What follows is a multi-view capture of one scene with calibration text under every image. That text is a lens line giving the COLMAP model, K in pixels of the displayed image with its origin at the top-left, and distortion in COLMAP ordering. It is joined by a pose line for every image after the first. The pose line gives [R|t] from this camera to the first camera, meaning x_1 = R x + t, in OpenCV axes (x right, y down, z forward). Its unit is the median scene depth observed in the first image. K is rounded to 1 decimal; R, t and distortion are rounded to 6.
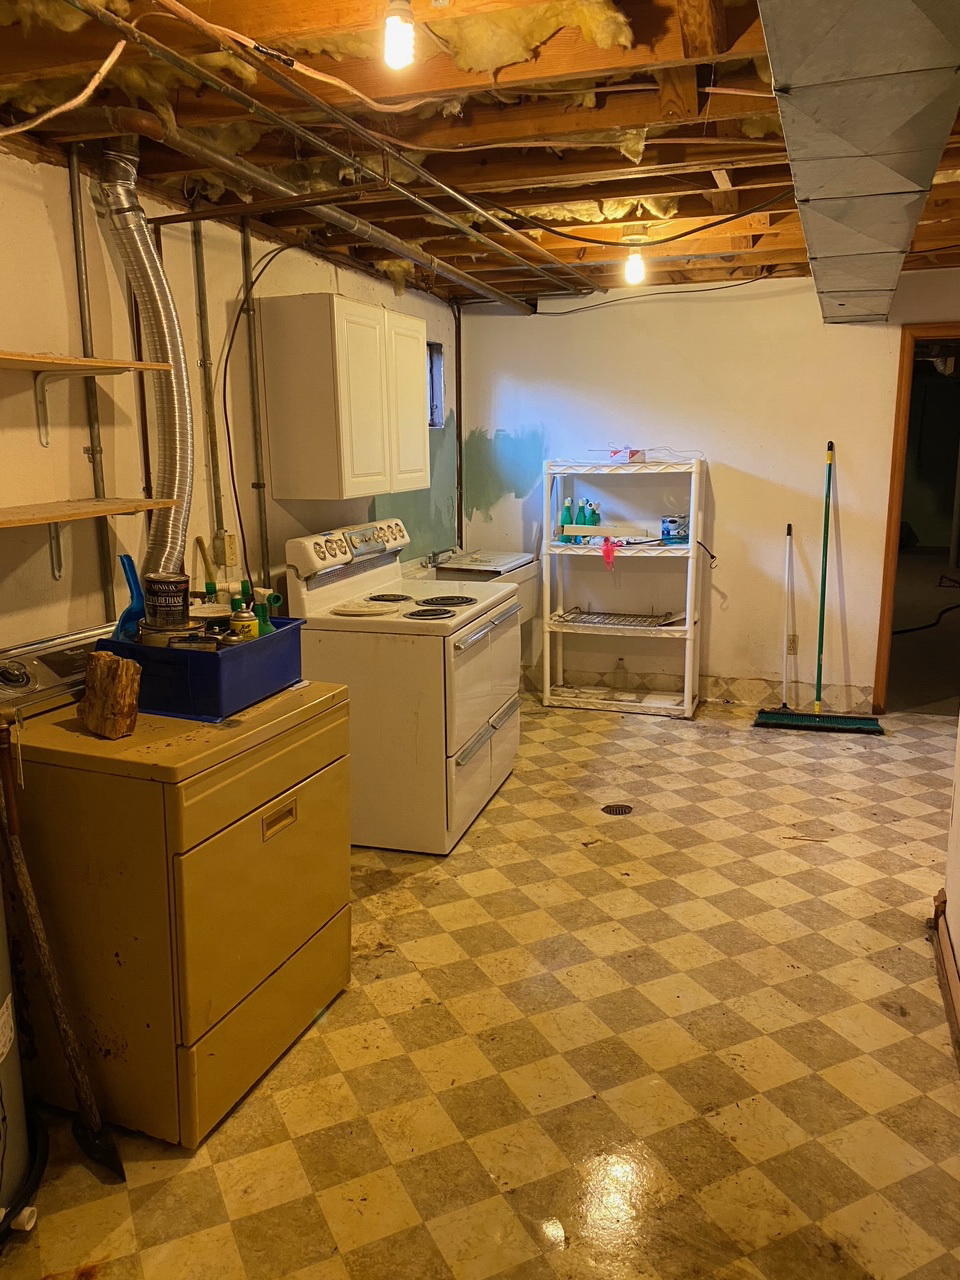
lens RADIAL K [[971.3, 0, 485.2], [0, 971.3, 639.7], [0, 0, 1]] dist [0.080326, -0.081399]
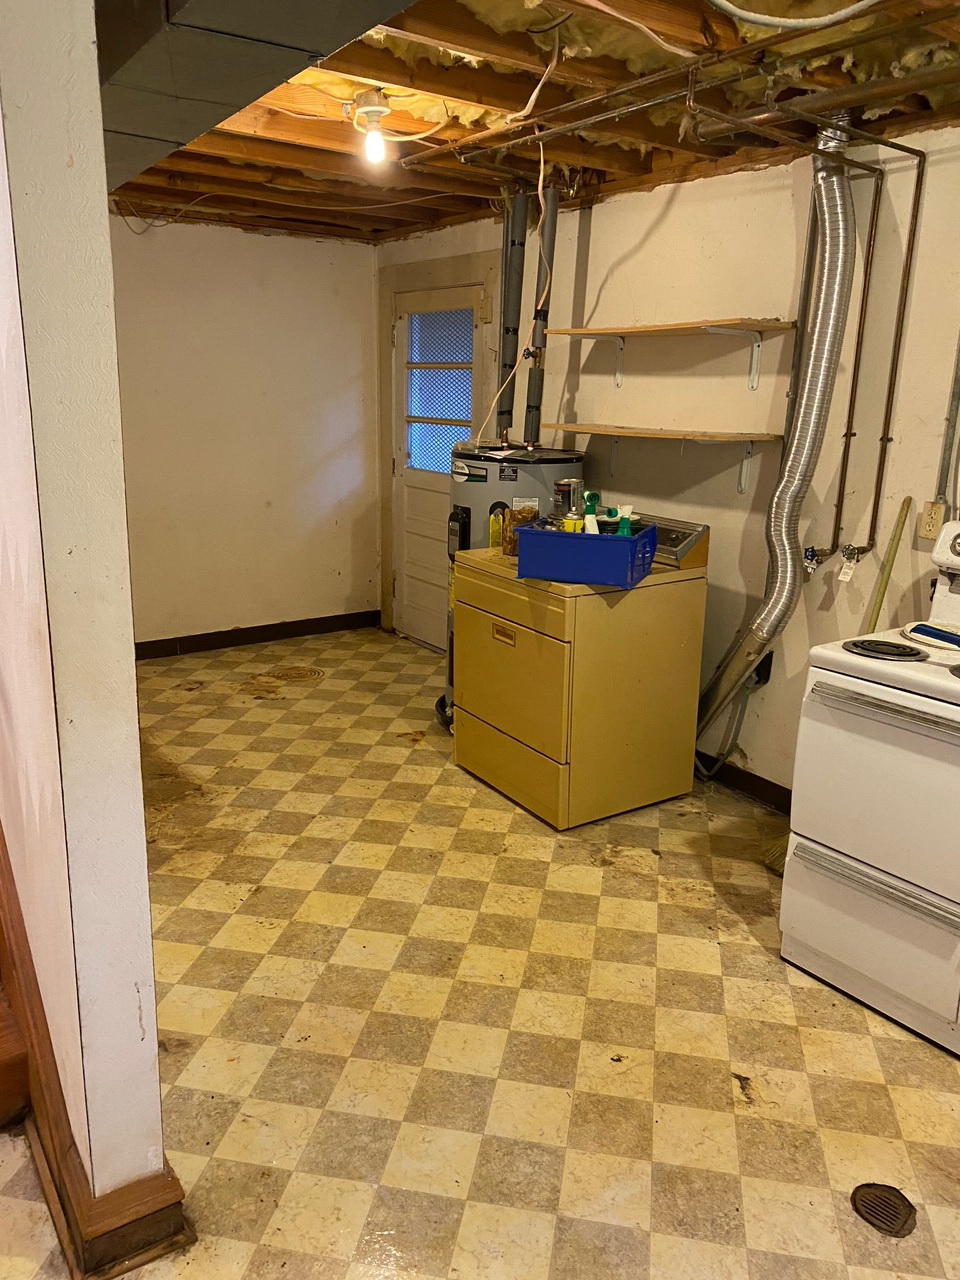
lens RADIAL K [[971.3, 0, 484.4], [0, 971.3, 638.6], [0, 0, 1]] dist [0.080326, -0.081399]
pose [[-0.597251, 0.188962, -0.779477, 0.837980], [-0.192792, 0.909533, 0.368212, -0.303196], [0.778538, 0.370192, -0.506789, 1.490299]]
